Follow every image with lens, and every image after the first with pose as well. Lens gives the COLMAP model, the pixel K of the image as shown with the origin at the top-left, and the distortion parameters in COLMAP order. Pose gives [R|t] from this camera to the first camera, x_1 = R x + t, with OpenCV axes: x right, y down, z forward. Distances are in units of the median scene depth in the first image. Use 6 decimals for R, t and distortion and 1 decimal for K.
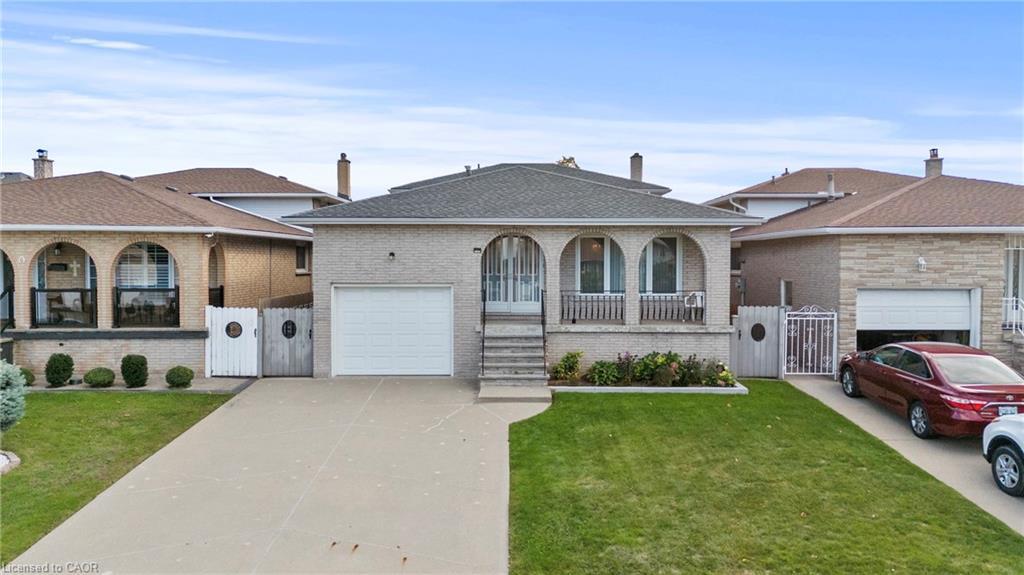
lens RADIAL K [[756.1, 0, 512.0], [0, 756.1, 287.5], [0, 0, 1]] dist [0.063616, -0.050832]
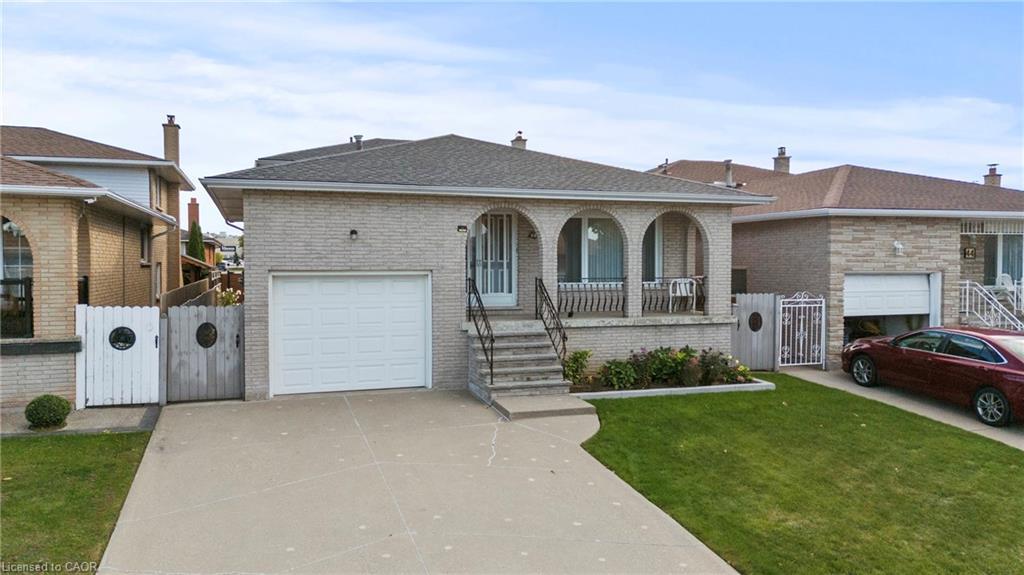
lens RADIAL K [[756.1, 0, 512.0], [0, 756.1, 287.5], [0, 0, 1]] dist [0.063616, -0.050832]
pose [[0.947310, -0.012299, 0.320083, -0.251551], [0.012907, 0.999917, 0.000221, 0.013526], [-0.320060, 0.003922, 0.947389, 0.224232]]
